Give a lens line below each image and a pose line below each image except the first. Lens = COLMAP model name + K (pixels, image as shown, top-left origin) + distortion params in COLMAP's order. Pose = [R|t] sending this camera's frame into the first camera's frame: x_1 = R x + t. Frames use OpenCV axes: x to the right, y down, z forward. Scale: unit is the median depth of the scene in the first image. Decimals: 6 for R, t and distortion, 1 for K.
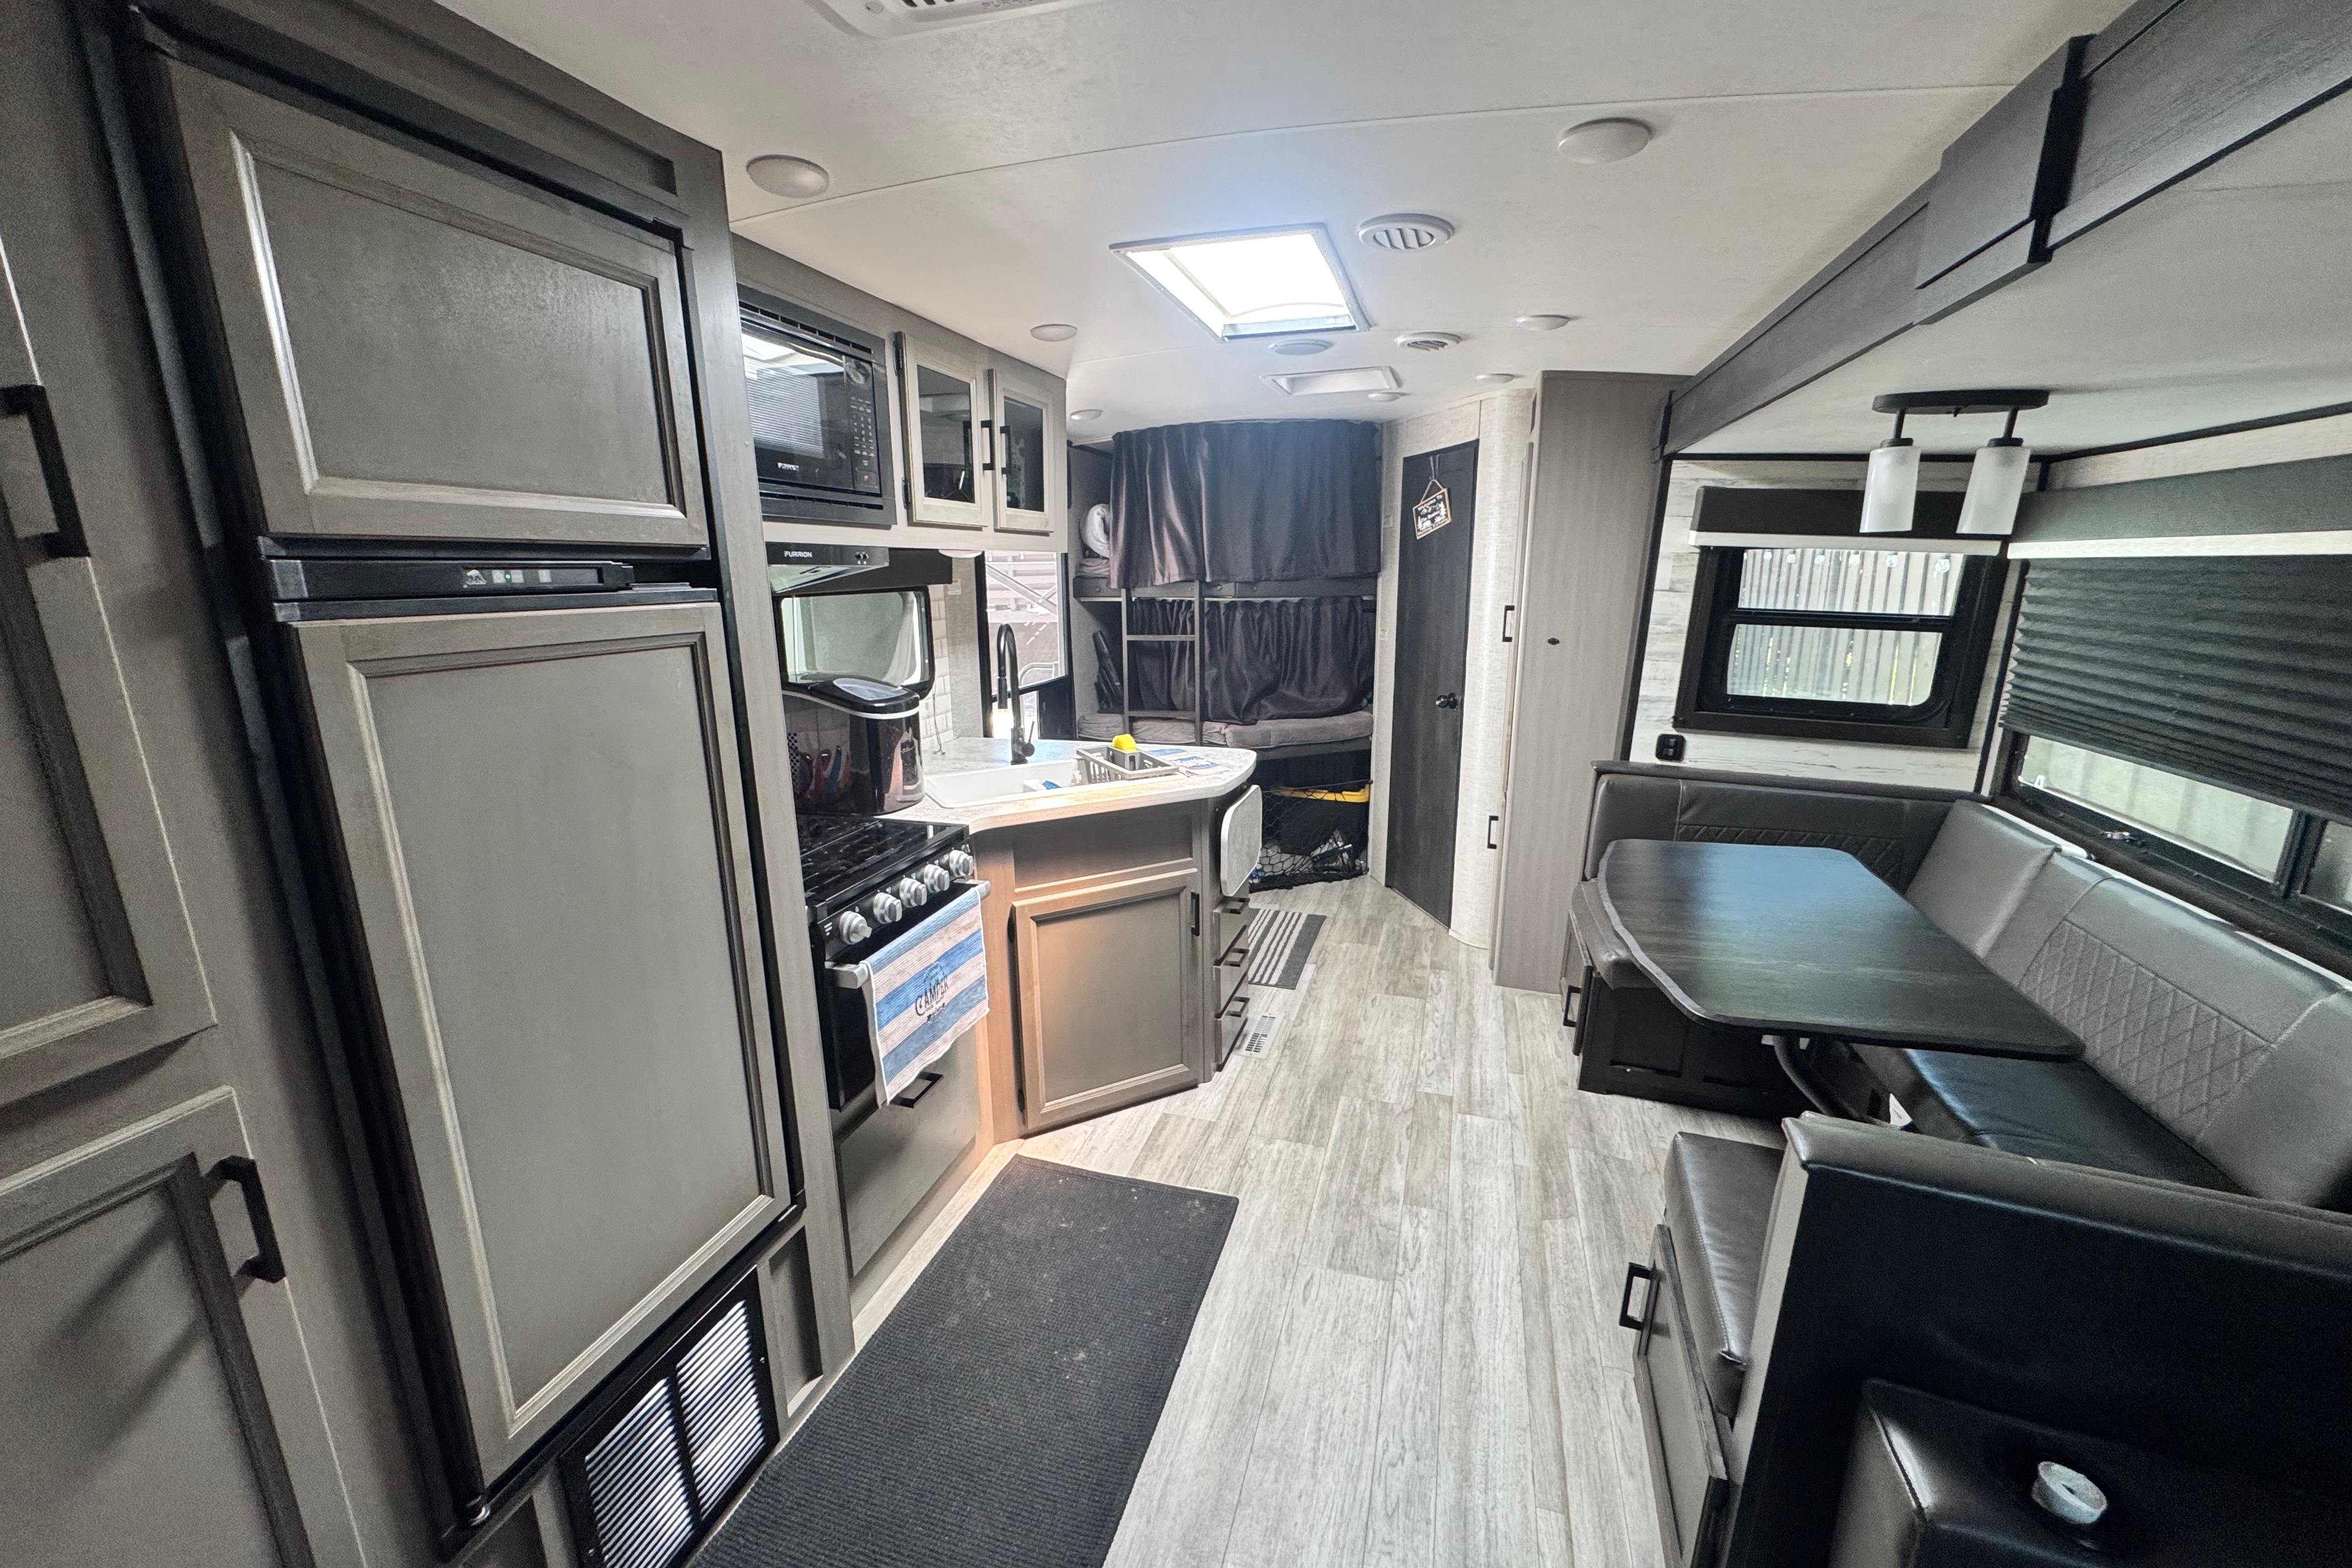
lens RADIAL K [[932.3, 0, 1178.1], [0, 932.3, 784.5], [0, 0, 1]] dist [-0.006075, -0.000432]
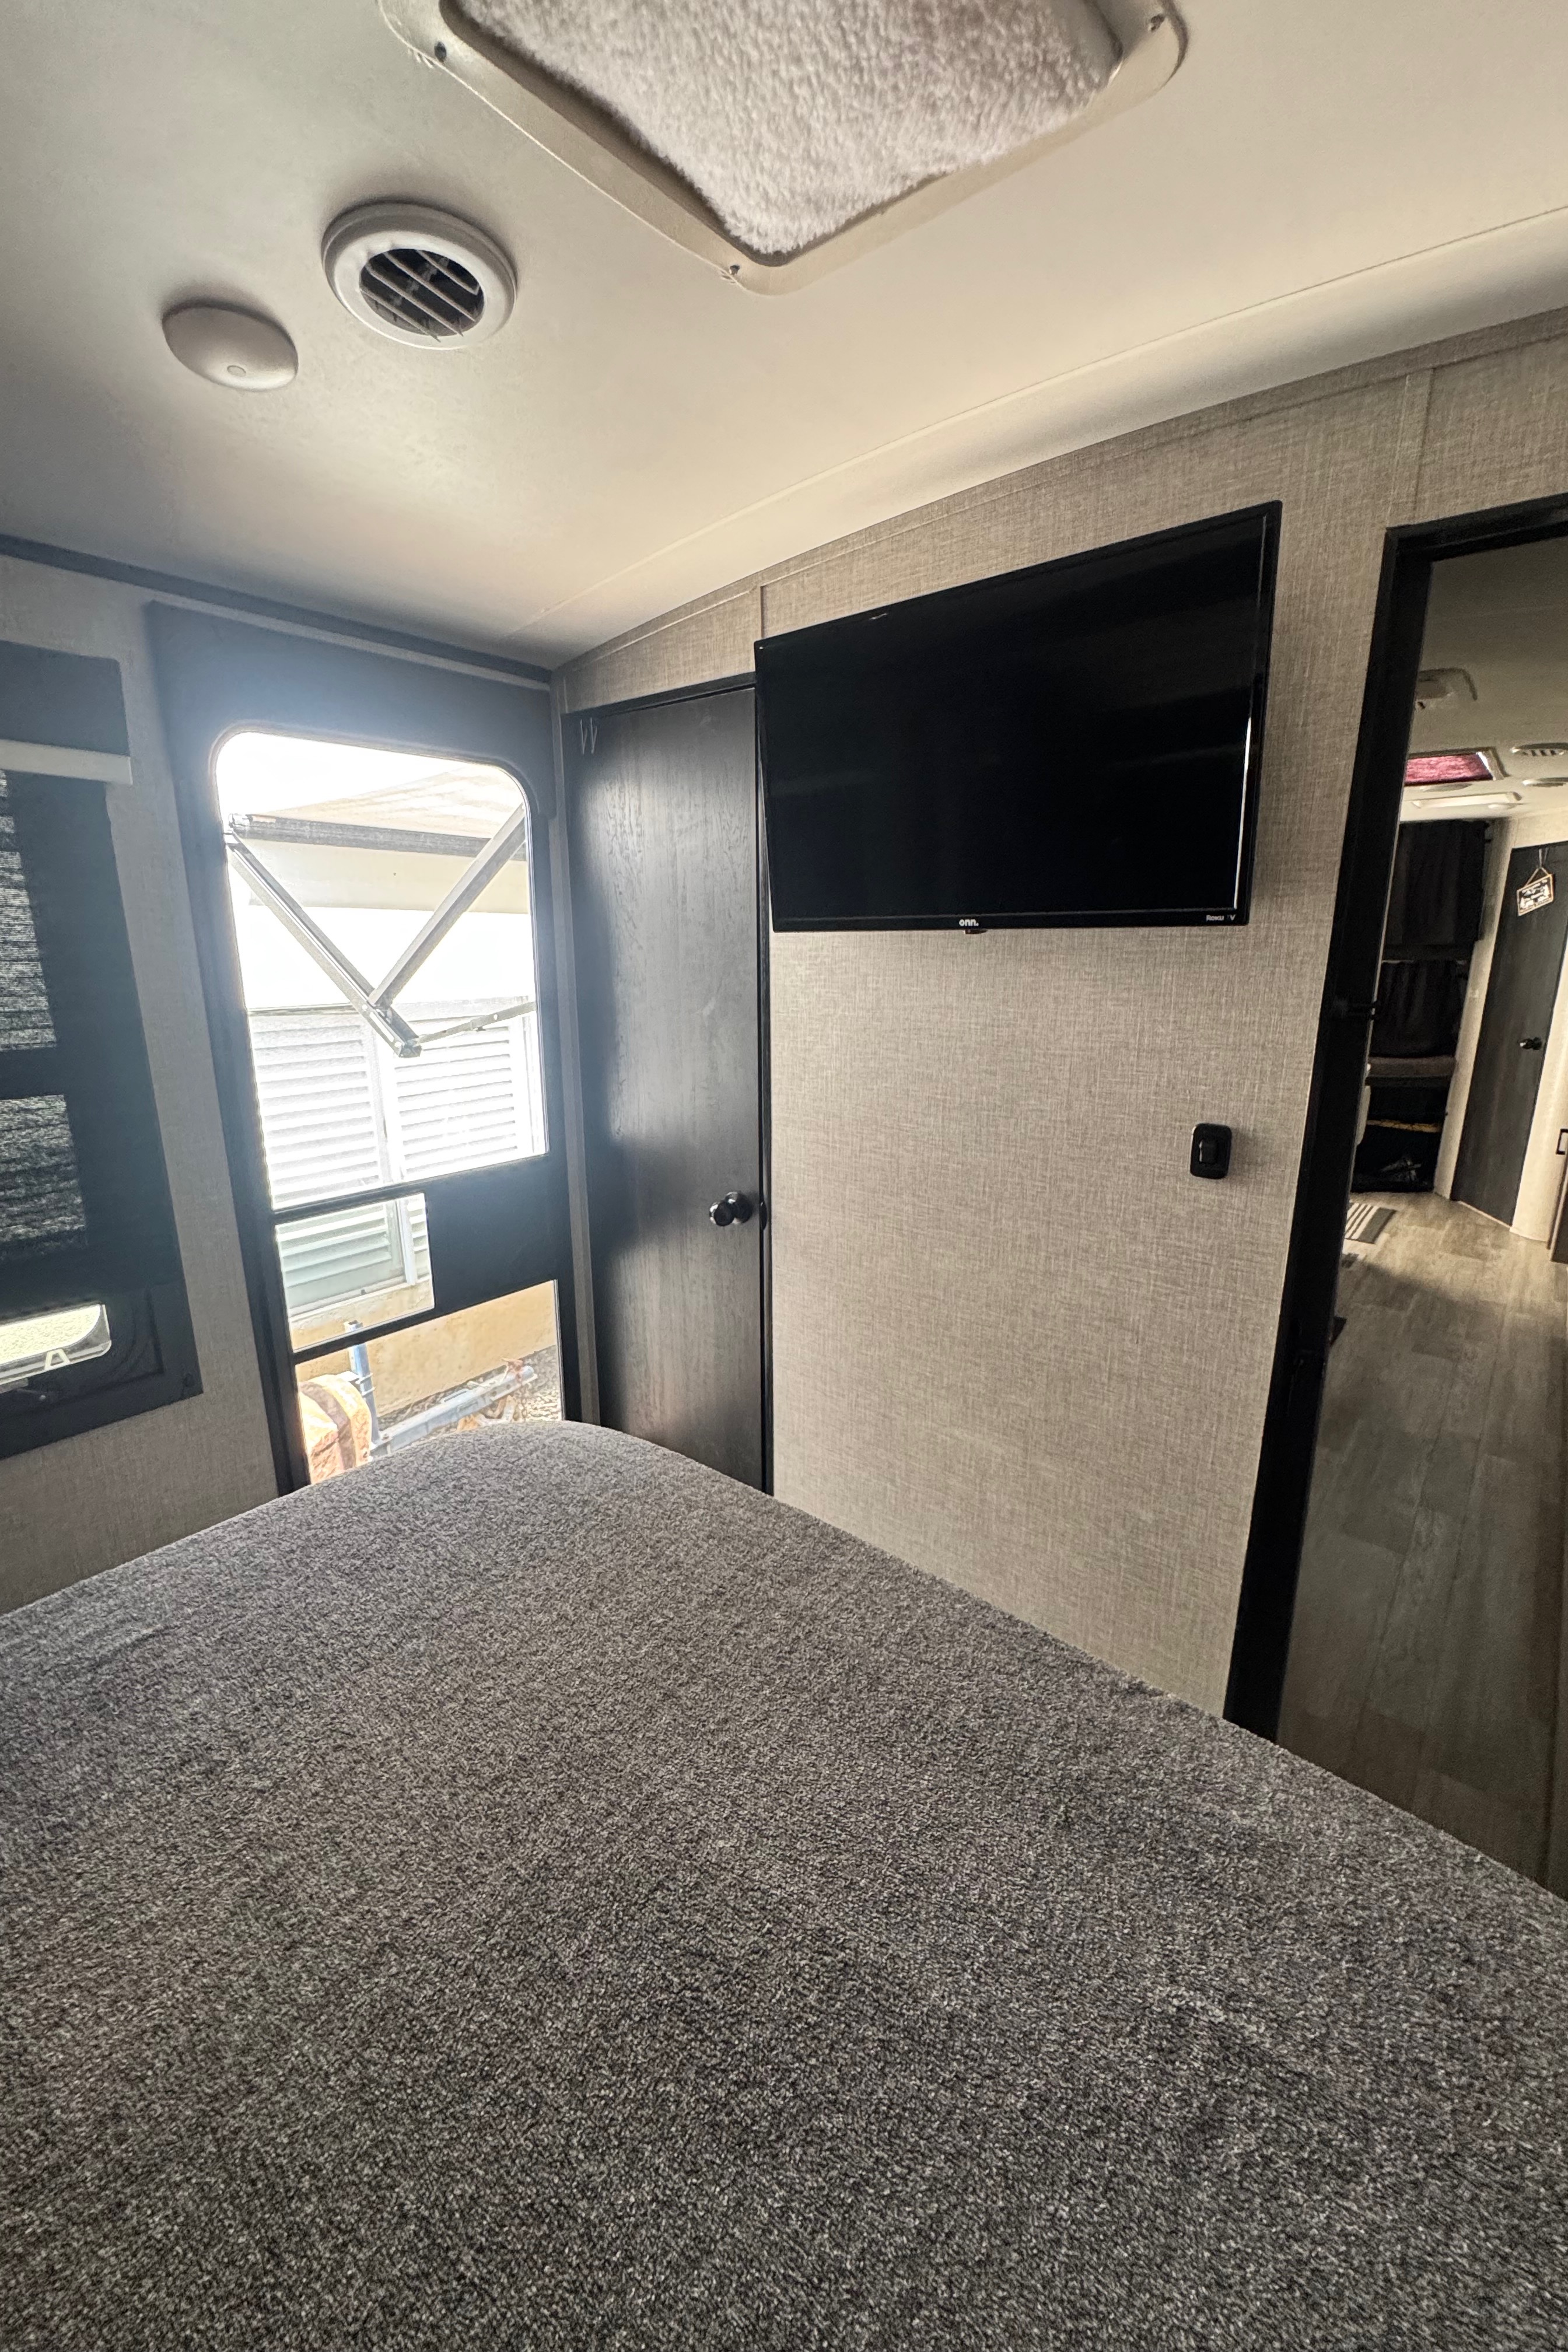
lens RADIAL K [[932.3, 0, 785.4], [0, 932.3, 1188.8], [0, 0, 1]] dist [-0.006075, -0.000432]
pose [[0.926283, 0.102705, -0.362563, -0.156283], [-0.089173, 0.994556, 0.053911, 0.114191], [0.366127, -0.017606, 0.930398, -0.497065]]
